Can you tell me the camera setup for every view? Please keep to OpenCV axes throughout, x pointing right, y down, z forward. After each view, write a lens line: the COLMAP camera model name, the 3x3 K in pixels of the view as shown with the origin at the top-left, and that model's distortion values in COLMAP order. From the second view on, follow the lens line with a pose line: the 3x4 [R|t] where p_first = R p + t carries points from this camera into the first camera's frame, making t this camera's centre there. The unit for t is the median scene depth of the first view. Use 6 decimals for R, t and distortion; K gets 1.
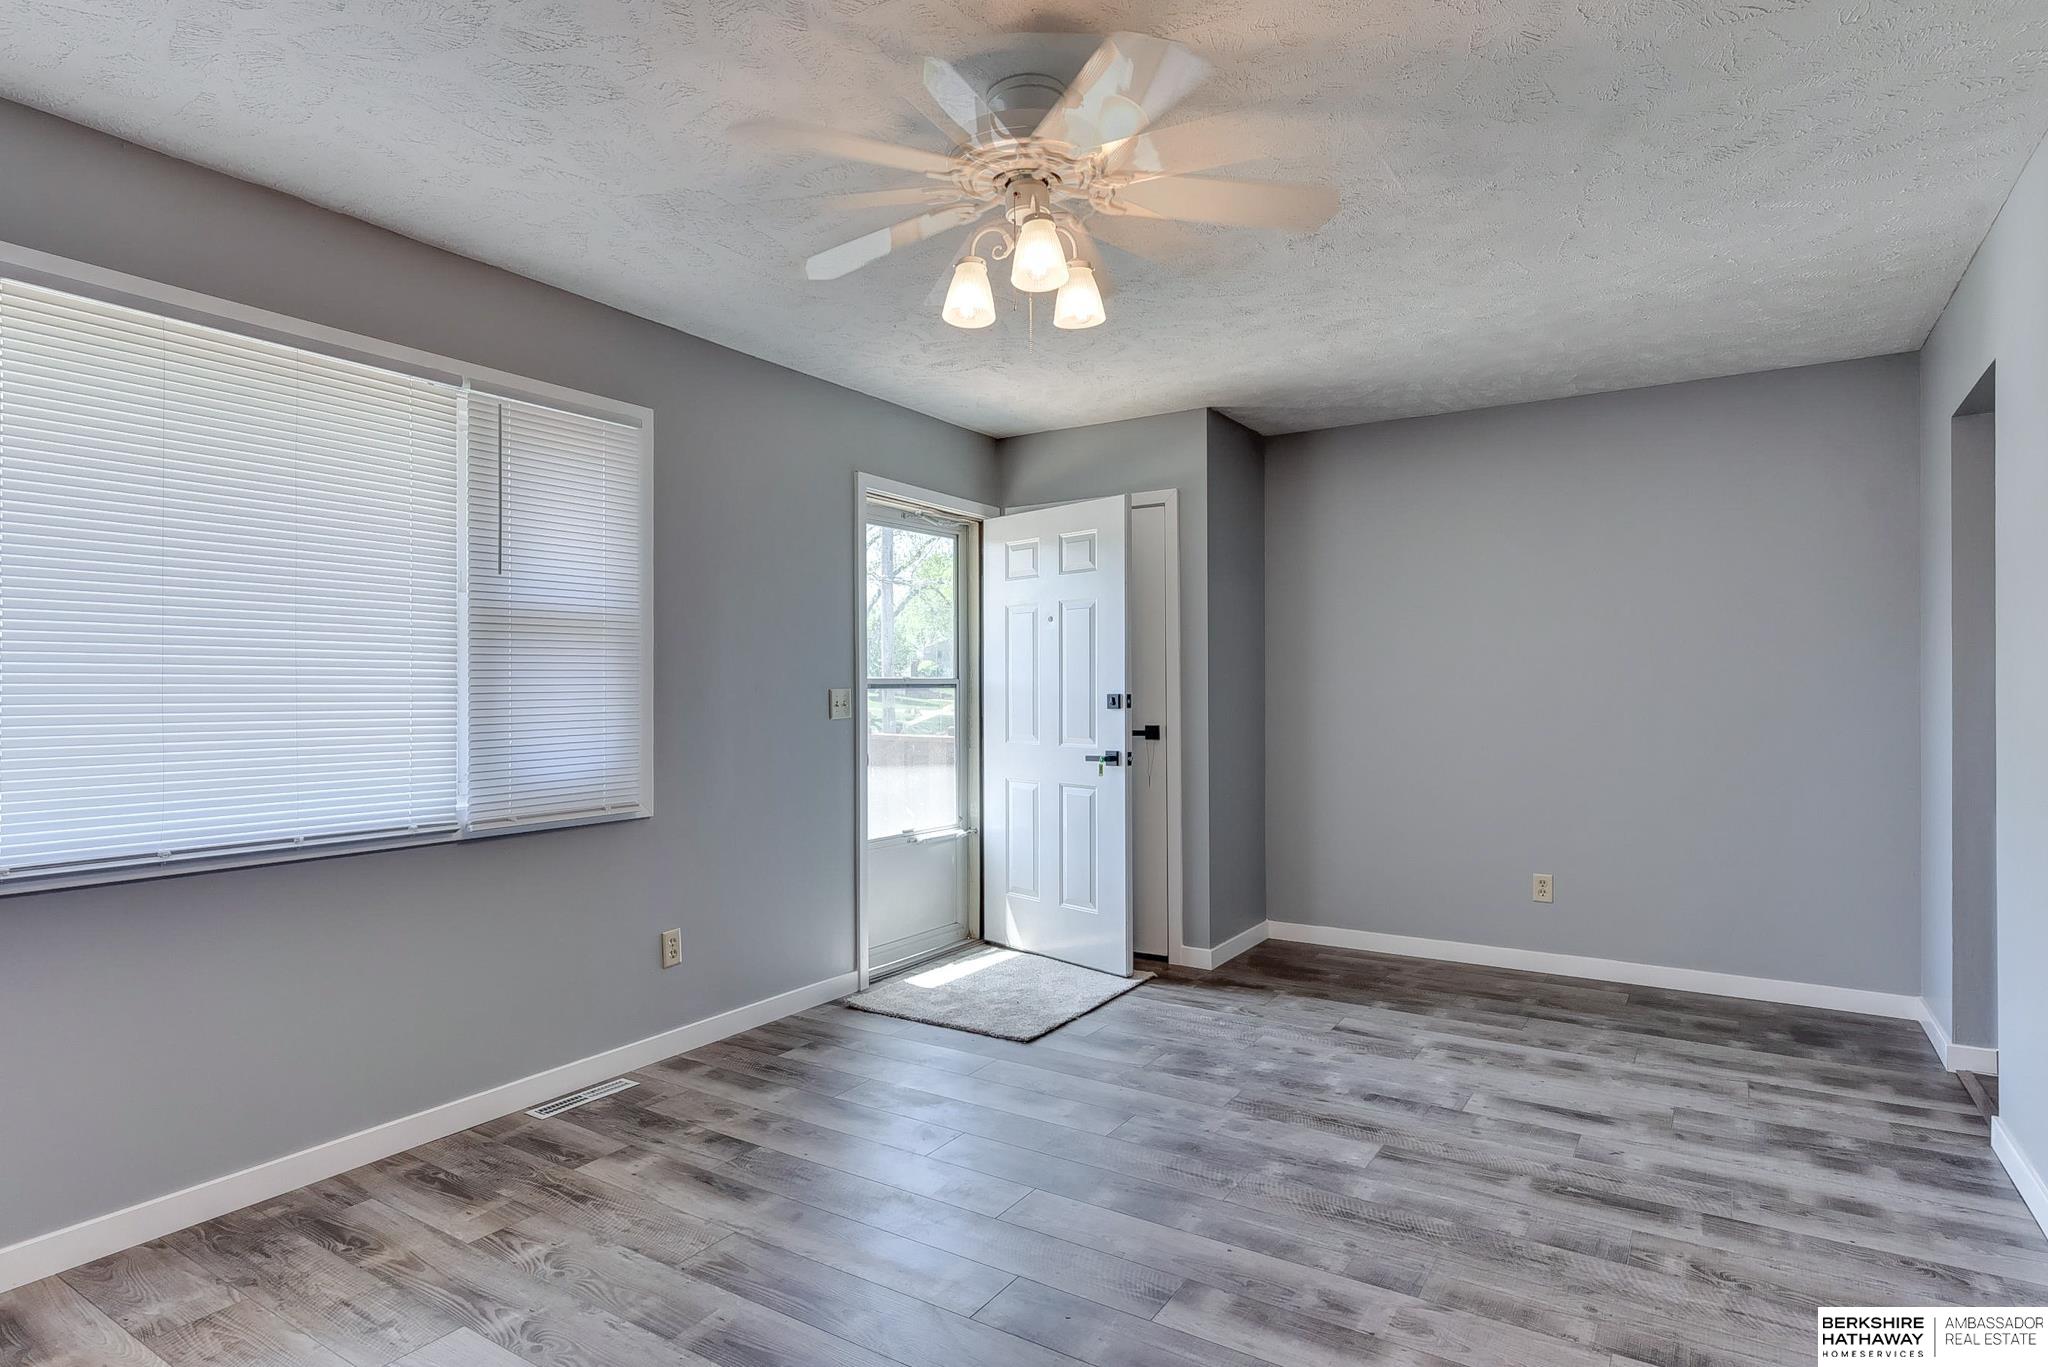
lens RADIAL K [[1074.5, 0, 1002.7], [0, 1074.5, 689.9], [0, 0, 1]] dist [-0.002074, -0.000427]
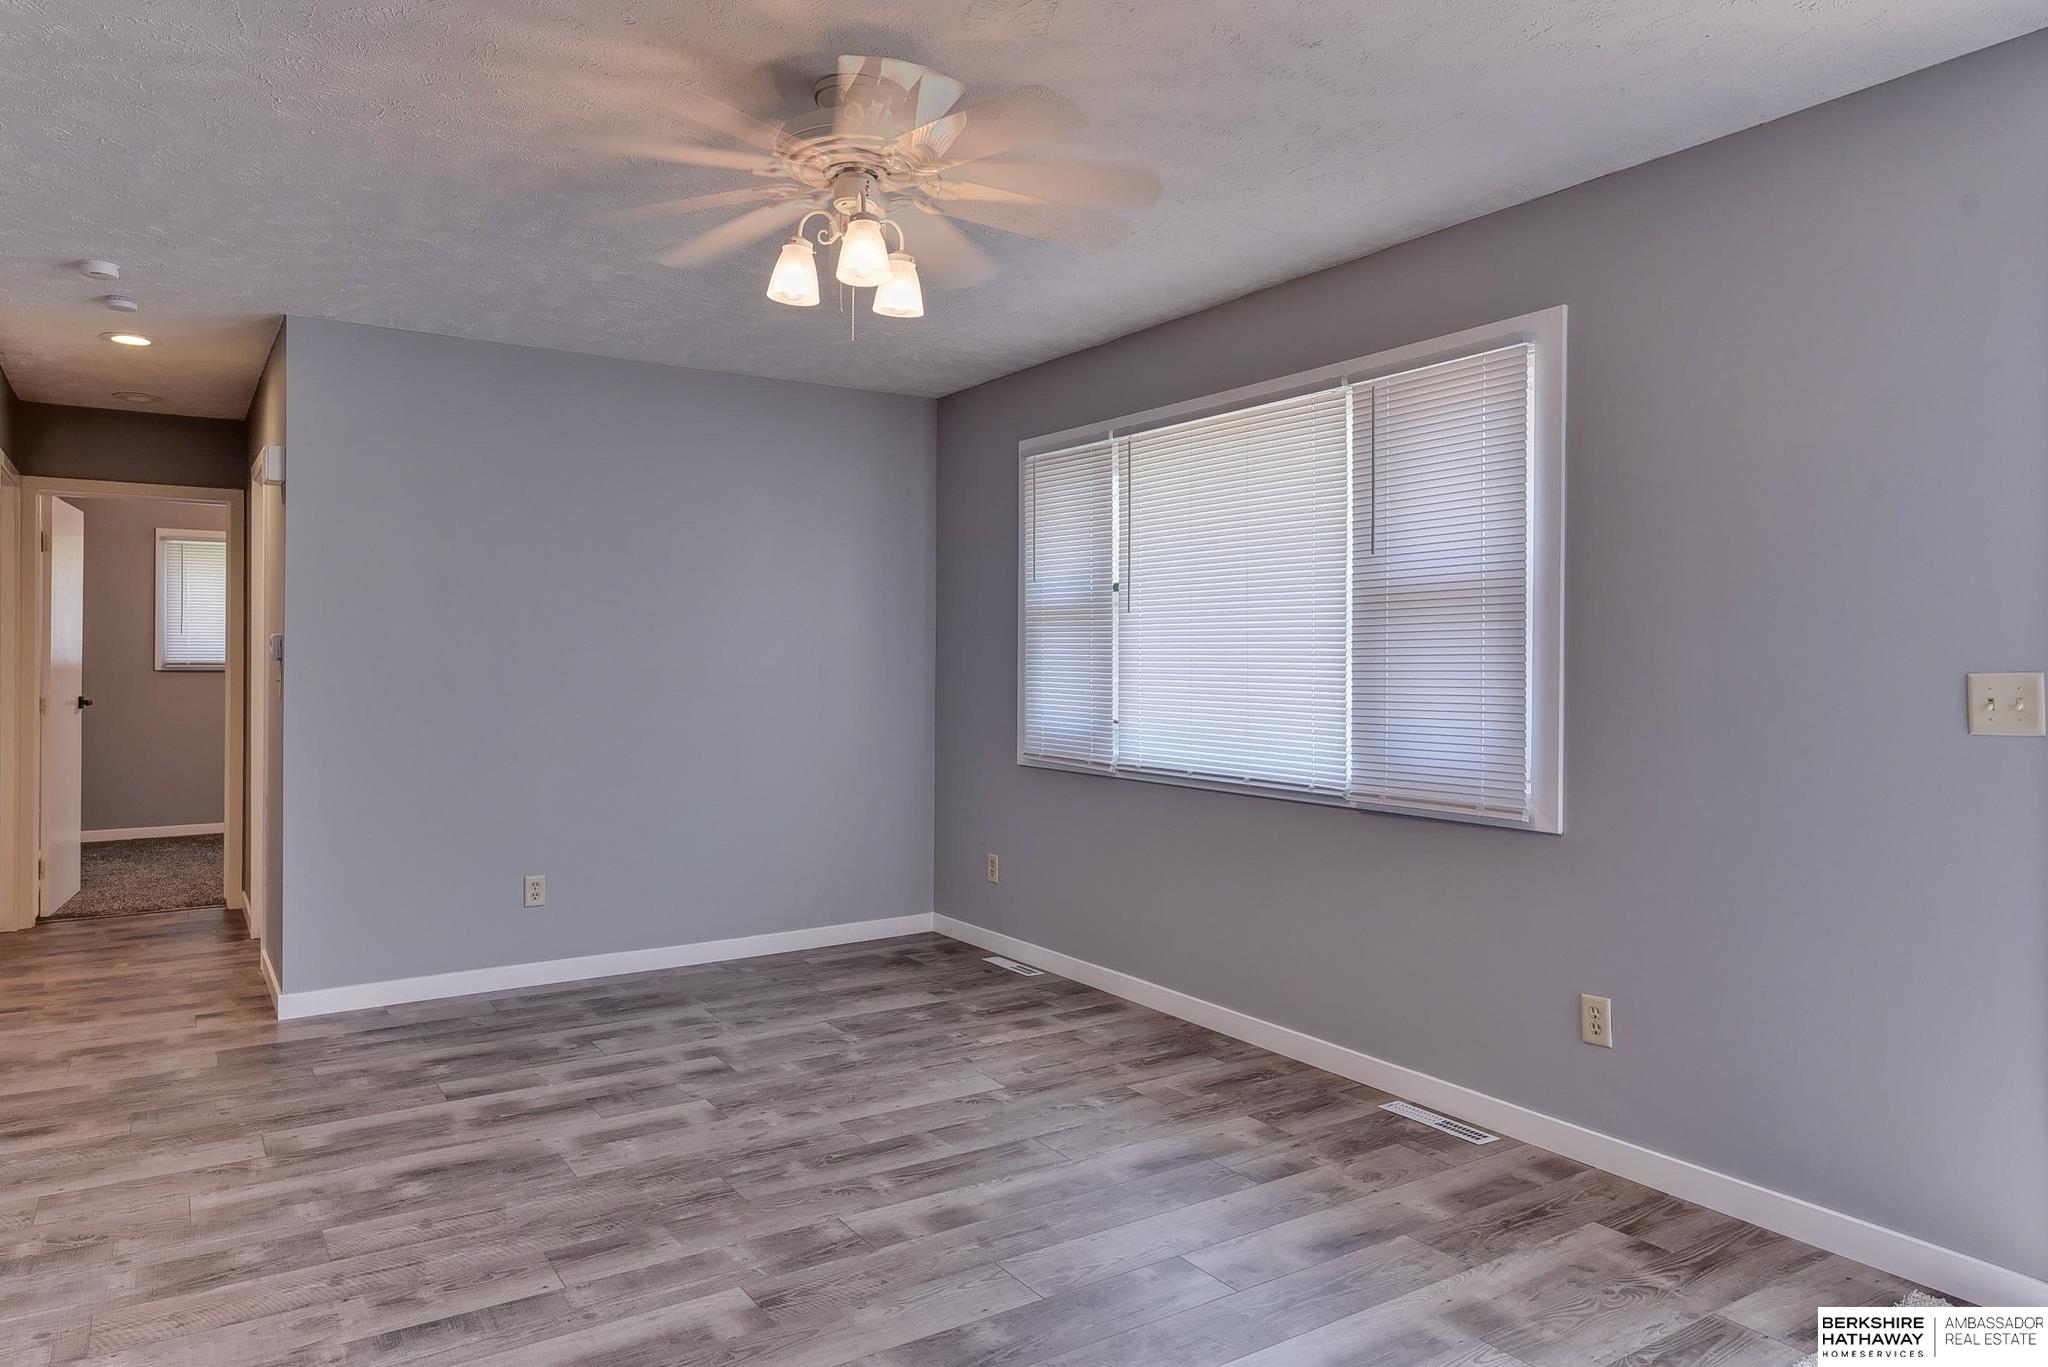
lens RADIAL K [[1319.1, 0, 1030.0], [0, 1319.1, 671.6], [0, 0, 1]] dist [0.007081, 0.001121]
pose [[-0.395800, 0.009252, -0.918290, 0.826942], [-0.002505, 0.999935, 0.011154, -0.009786], [0.918333, 0.006715, -0.395751, 1.224109]]
